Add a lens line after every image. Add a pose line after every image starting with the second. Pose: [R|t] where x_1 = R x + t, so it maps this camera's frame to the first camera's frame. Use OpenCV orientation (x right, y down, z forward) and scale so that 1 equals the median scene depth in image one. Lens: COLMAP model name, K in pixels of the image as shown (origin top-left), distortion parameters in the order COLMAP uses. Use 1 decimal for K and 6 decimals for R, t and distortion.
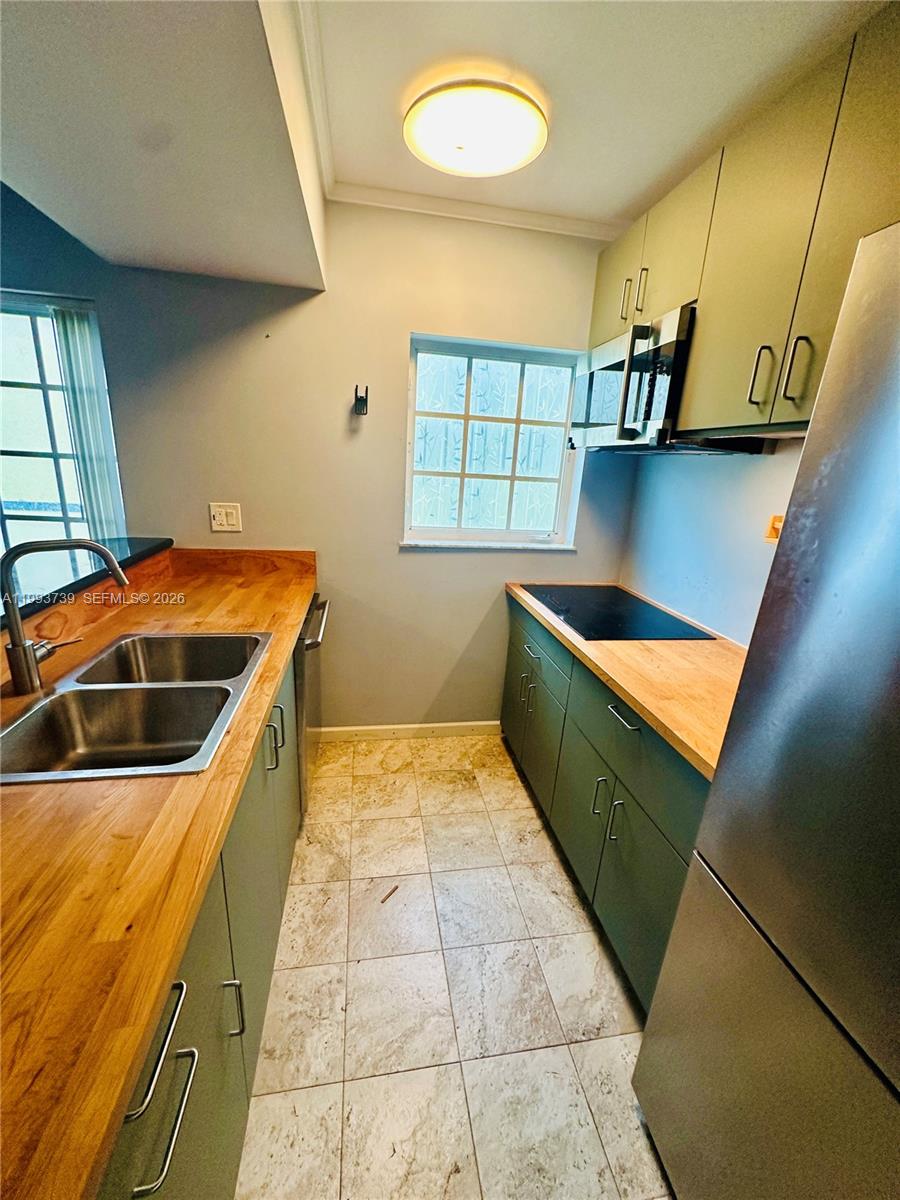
lens RADIAL K [[478.0, 0, 451.2], [0, 478.0, 599.3], [0, 0, 1]] dist [-0.002329, 0.000432]
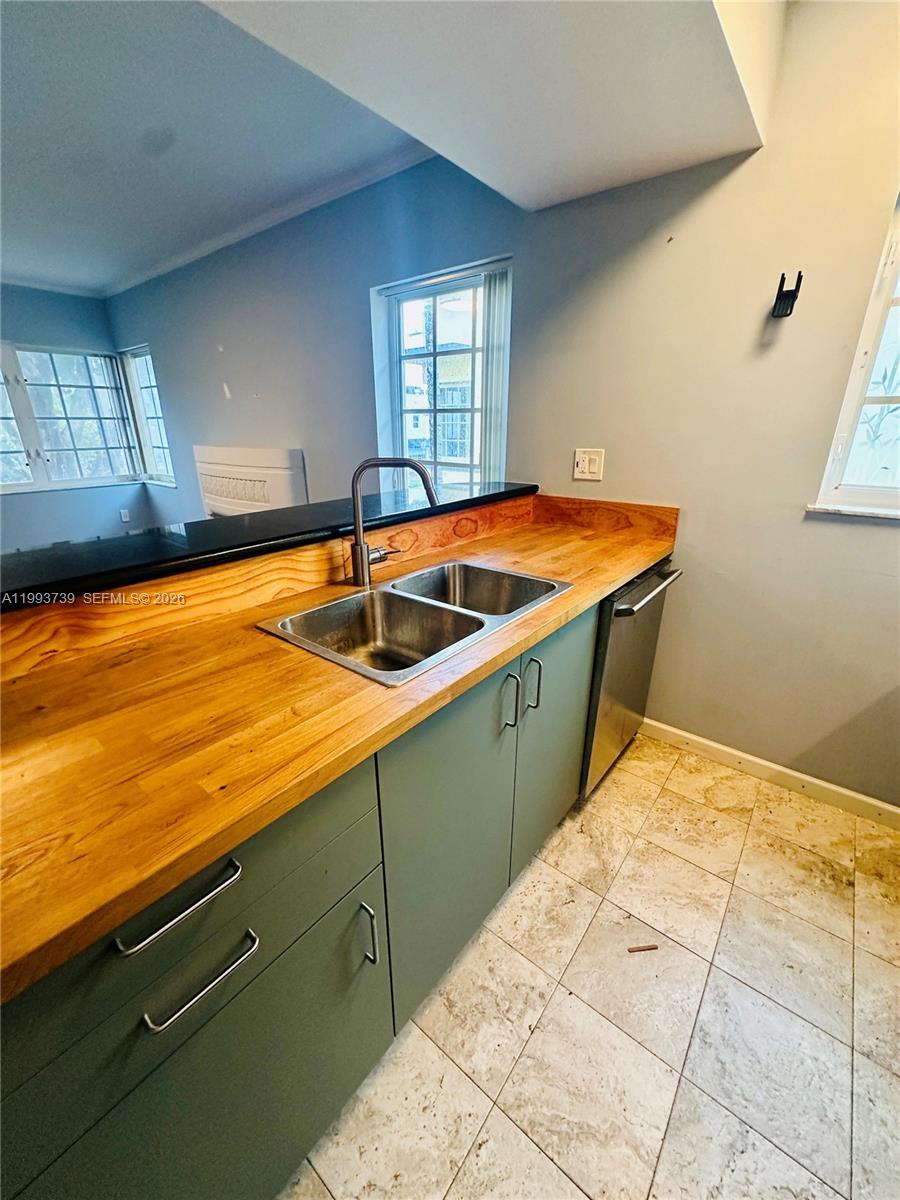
lens RADIAL K [[478.0, 0, 451.7], [0, 478.0, 600.5], [0, 0, 1]] dist [-0.002329, 0.000432]
pose [[0.660065, 0.205308, -0.722609, 0.094034], [-0.173392, 0.977592, 0.119369, 0.026684], [0.730924, 0.046503, 0.680873, 0.195266]]
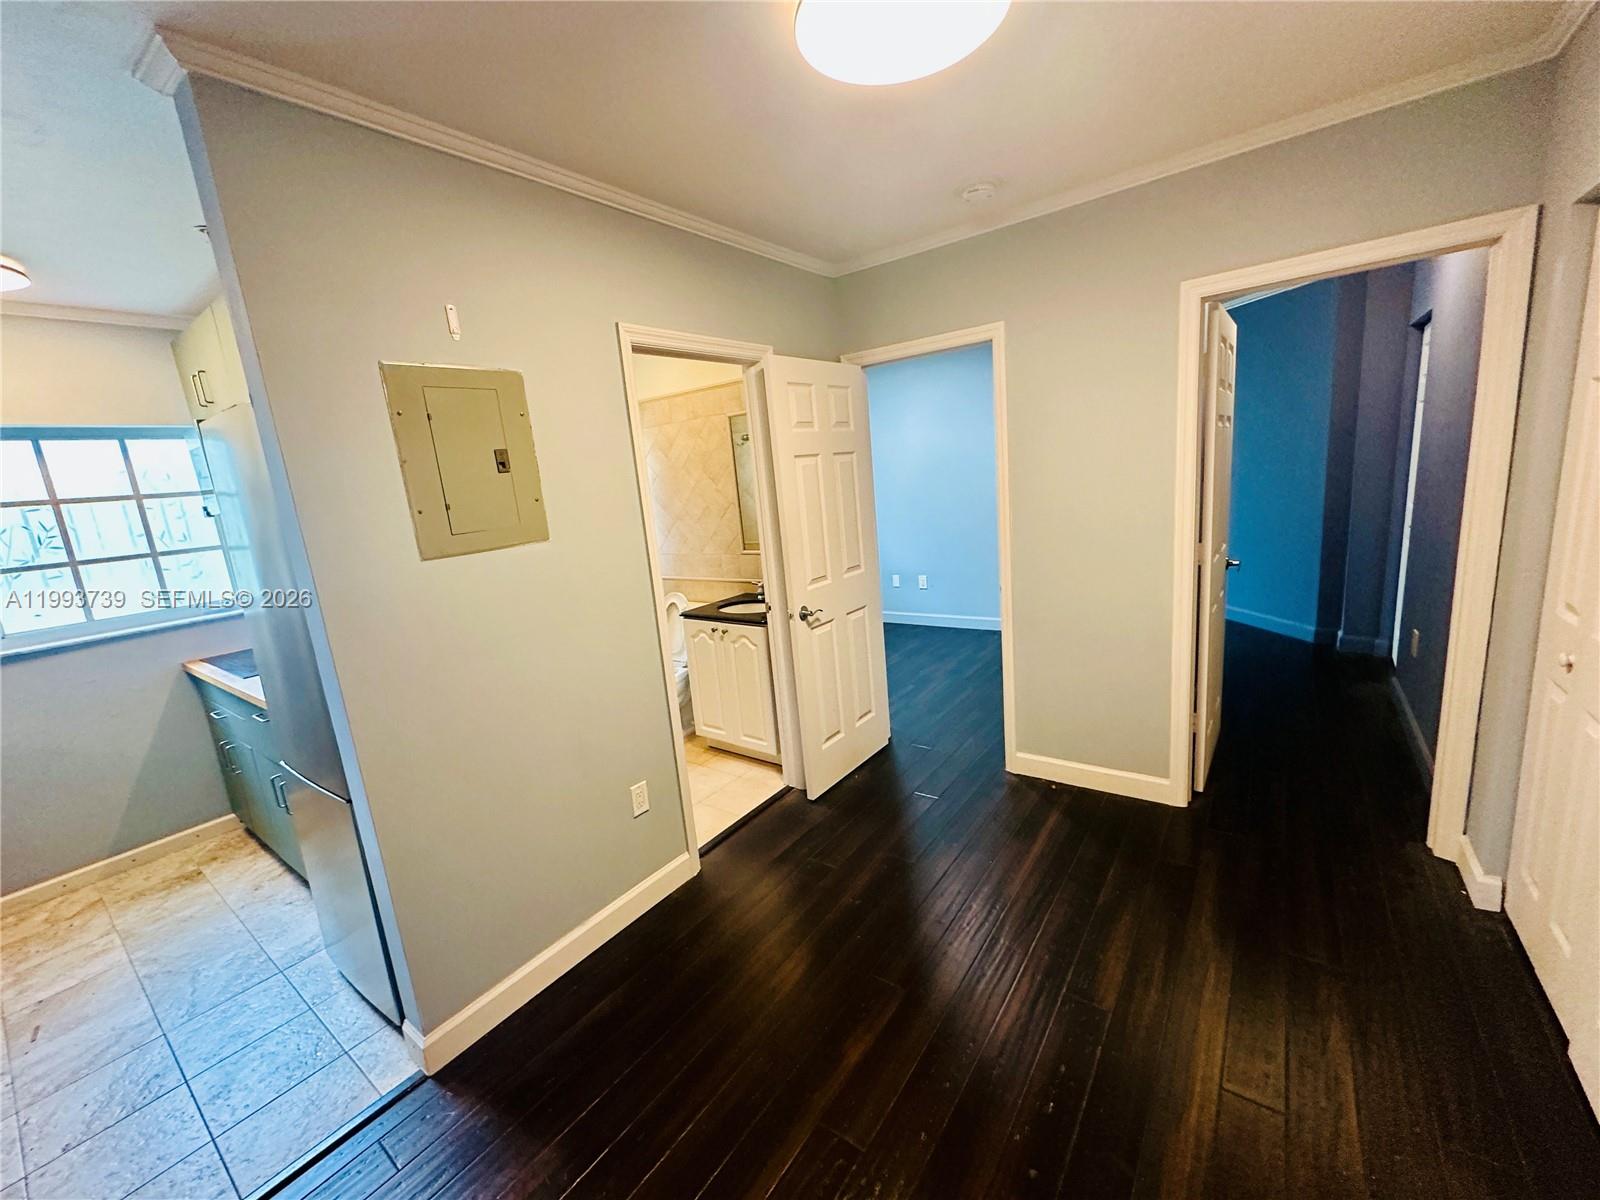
lens RADIAL K [[637.4, 0, 804.4], [0, 637.4, 596.2], [0, 0, 1]] dist [-0.002329, 0.000432]
pose [[0.711683, -0.250264, 0.656411, 0.246010], [0.317493, 0.948104, 0.017247, 0.259015], [-0.626662, 0.196131, 0.754207, -0.900031]]
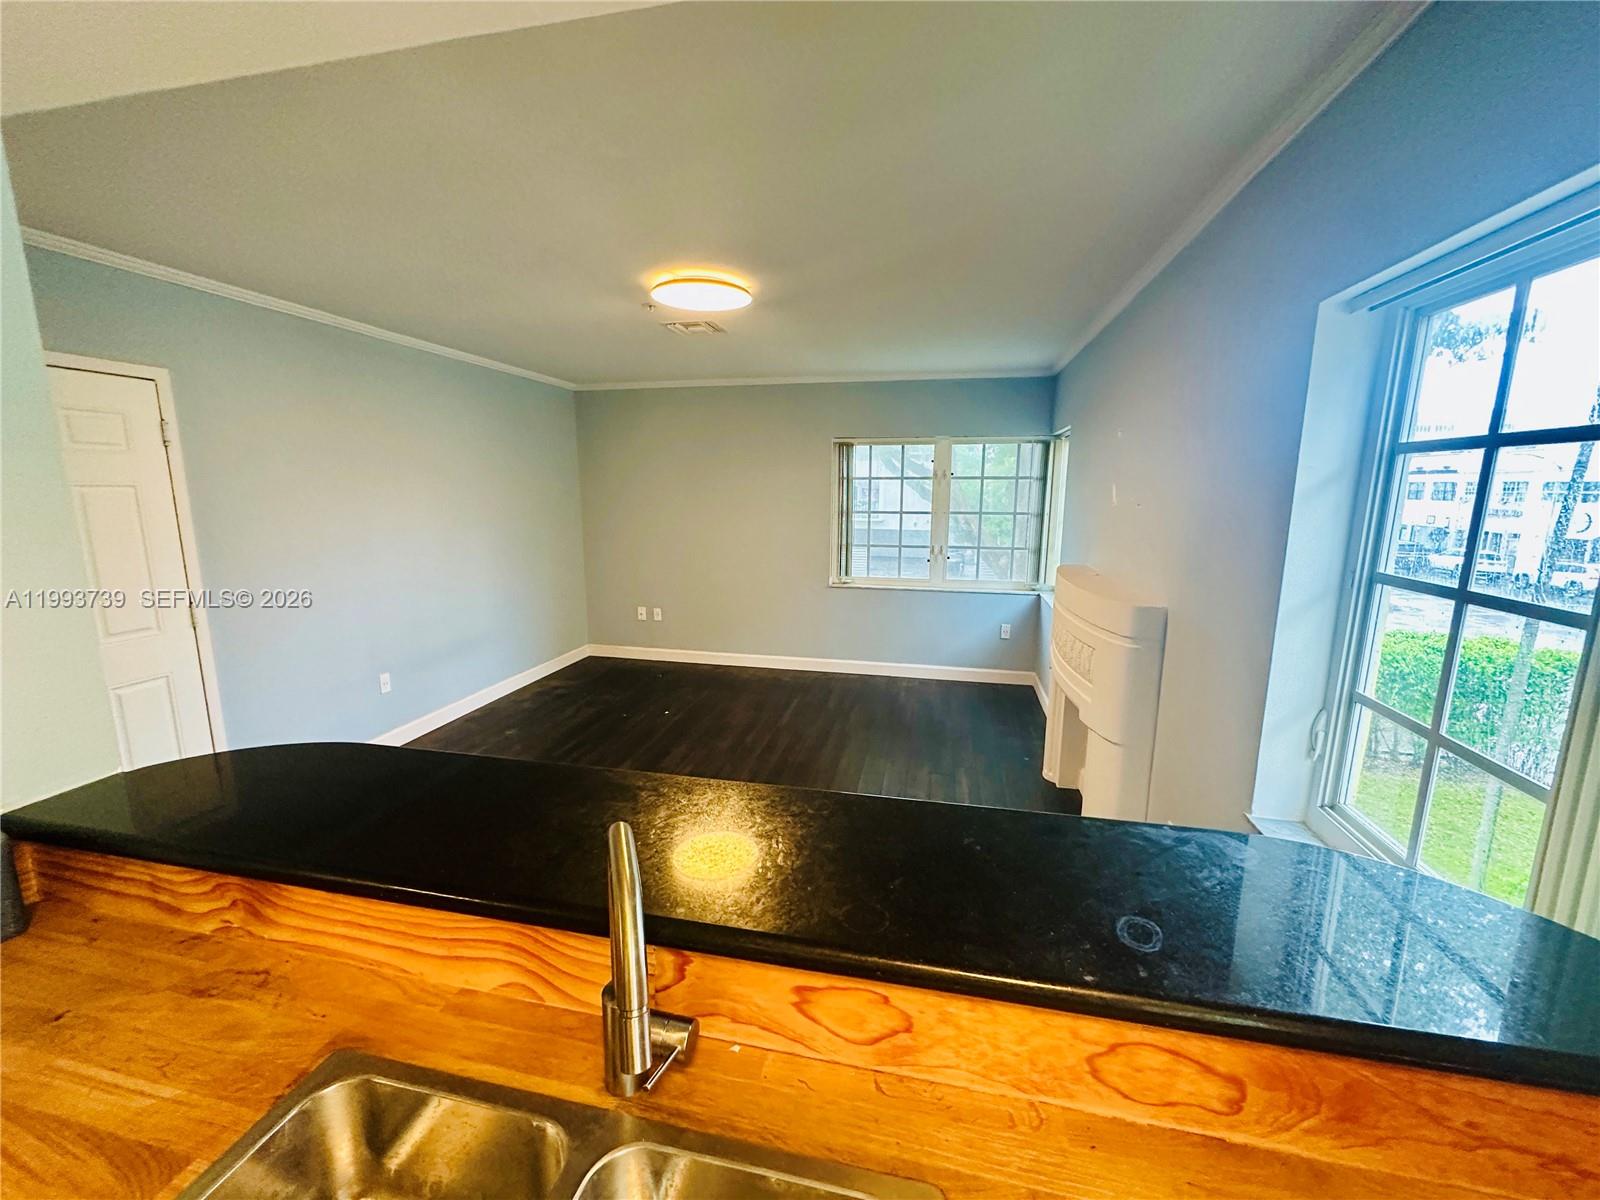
lens RADIAL K [[637.4, 0, 801.8], [0, 637.4, 596.8], [0, 0, 1]] dist [-0.002329, 0.000432]
pose [[-0.380340, 0.098051, -0.919634, -0.228457], [-0.285042, 0.933531, 0.217420, -0.279477], [0.879825, 0.344828, -0.327111, 0.704101]]
